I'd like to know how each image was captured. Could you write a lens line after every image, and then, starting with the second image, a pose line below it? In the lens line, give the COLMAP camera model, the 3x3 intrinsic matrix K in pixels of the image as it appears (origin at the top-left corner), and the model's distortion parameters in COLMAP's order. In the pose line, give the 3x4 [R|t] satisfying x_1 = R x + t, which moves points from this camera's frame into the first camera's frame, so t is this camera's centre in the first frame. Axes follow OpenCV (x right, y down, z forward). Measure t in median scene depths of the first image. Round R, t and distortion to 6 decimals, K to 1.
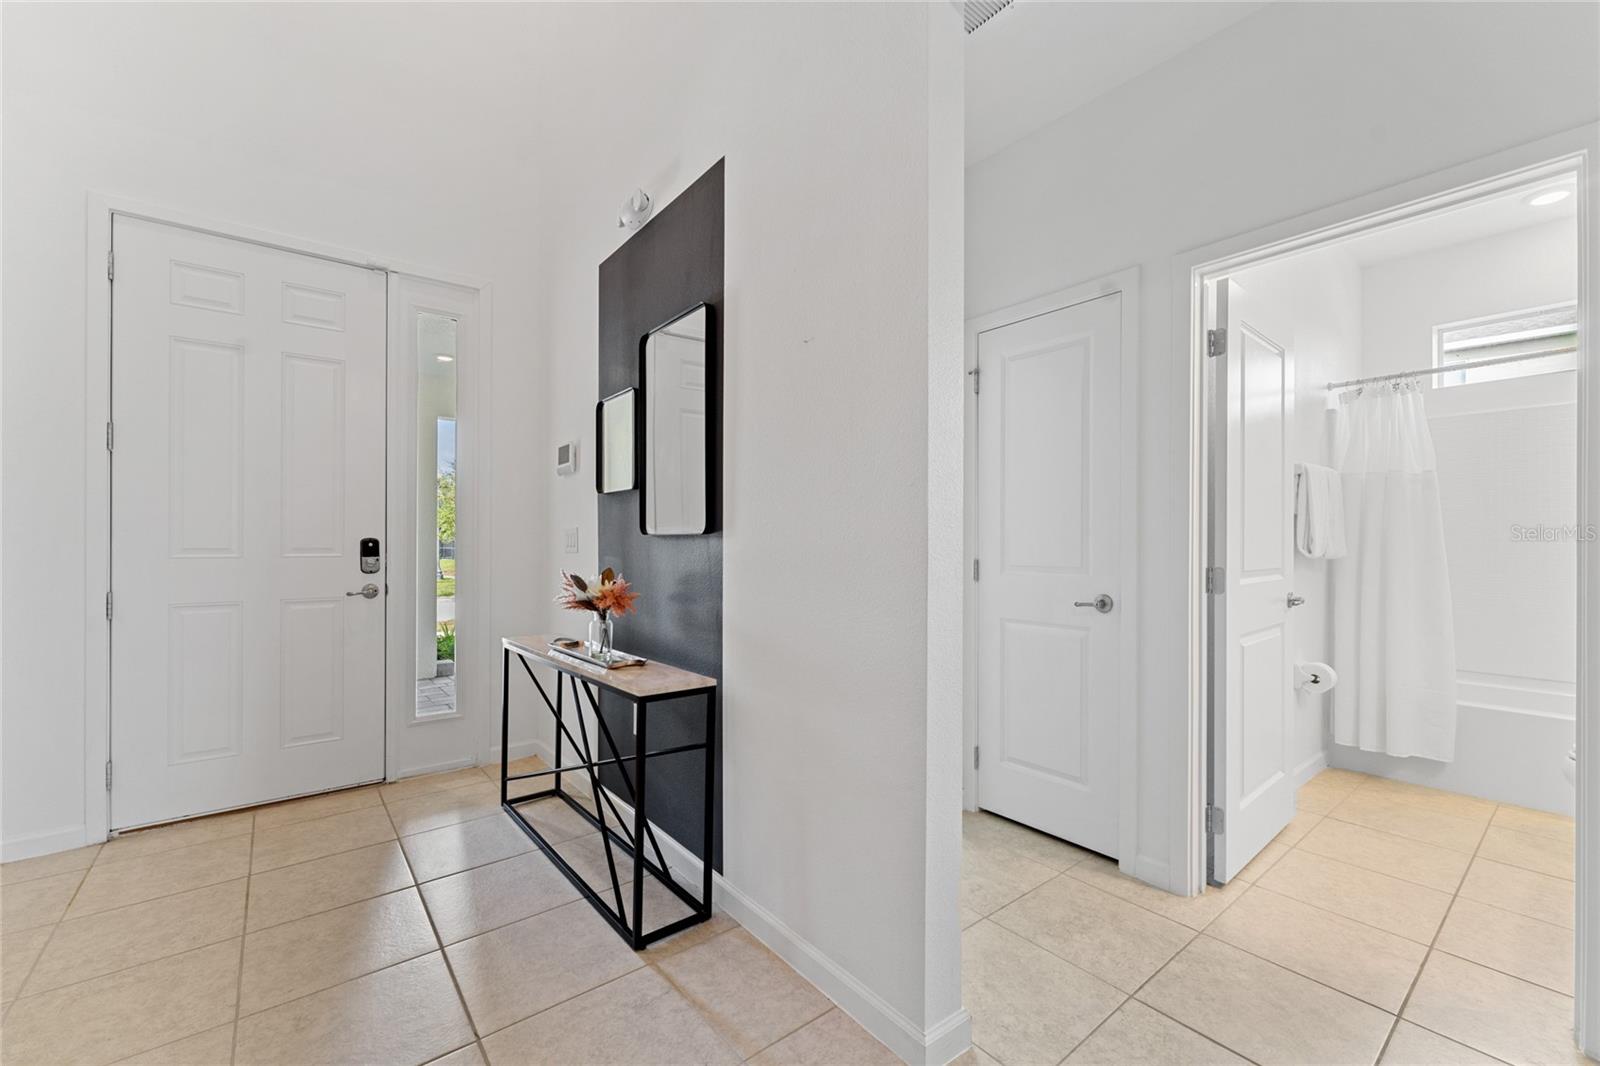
lens RADIAL K [[640.5, 0, 796.8], [0, 640.5, 540.0], [0, 0, 1]] dist [0.001618, 0.000078]
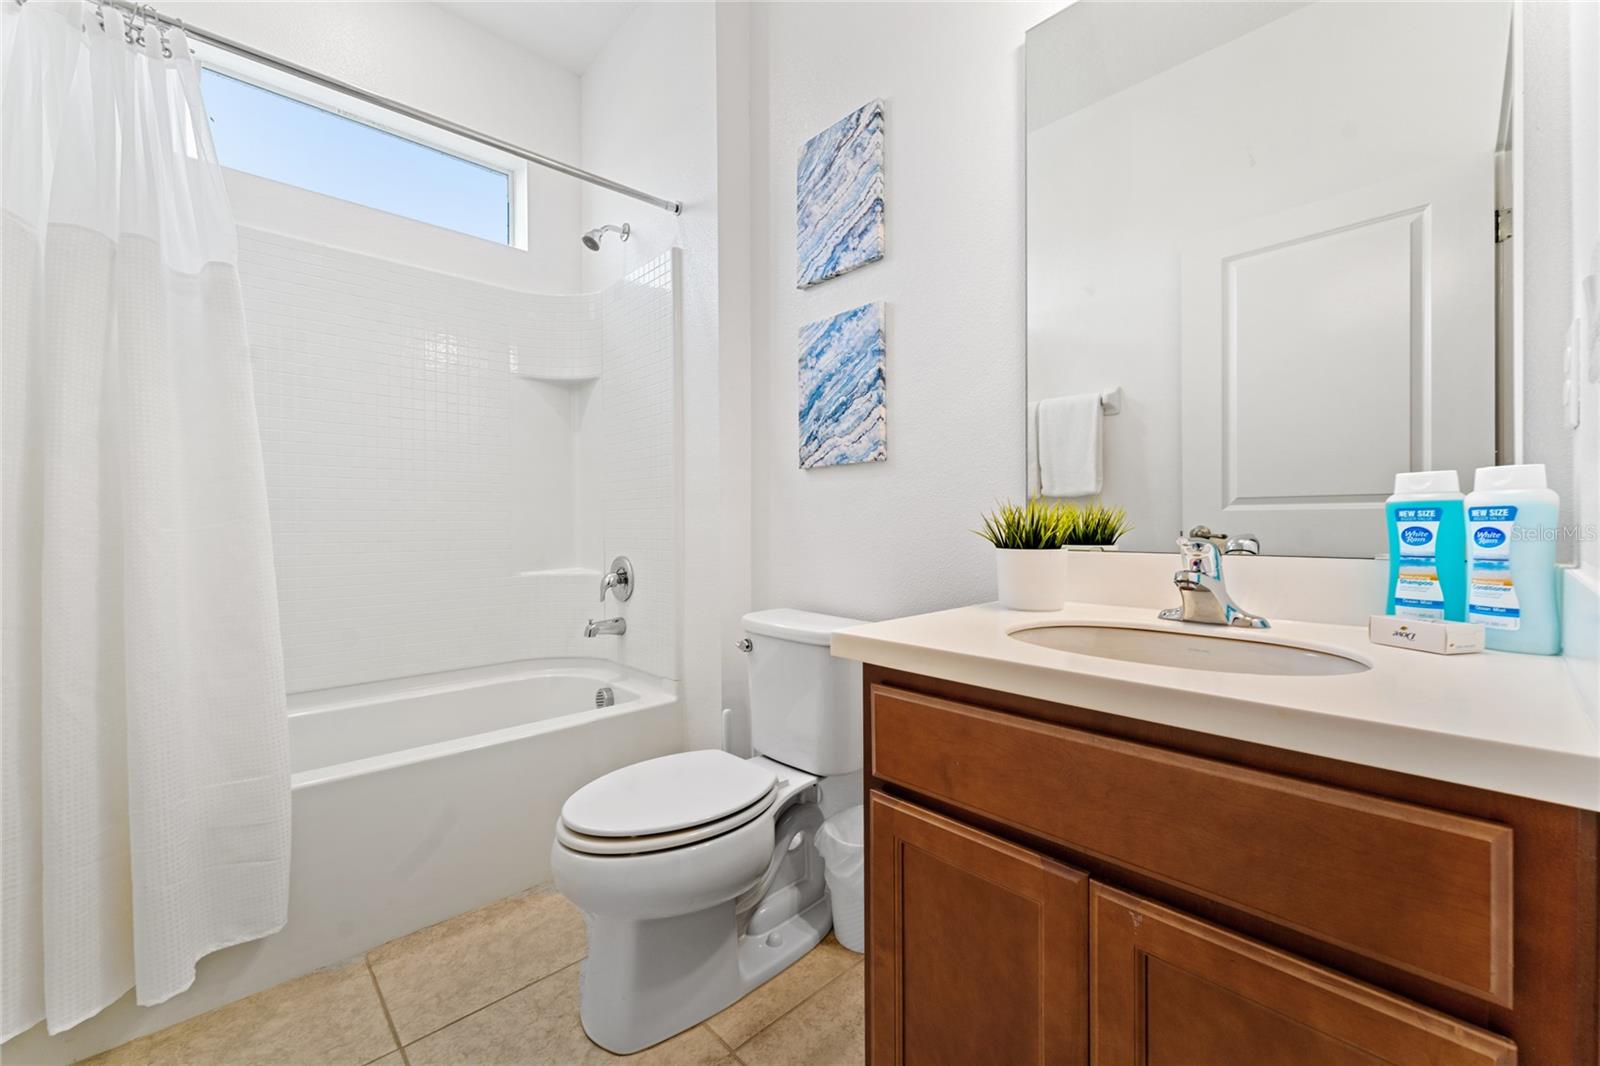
lens RADIAL K [[640.5, 0, 798.6], [0, 640.5, 530.1], [0, 0, 1]] dist [0.001618, 0.000078]
pose [[-0.074804, -0.005570, 0.997183, 0.539171], [-0.000754, 0.999984, 0.005529, 0.068216], [-0.997198, -0.000339, -0.074807, 0.662480]]
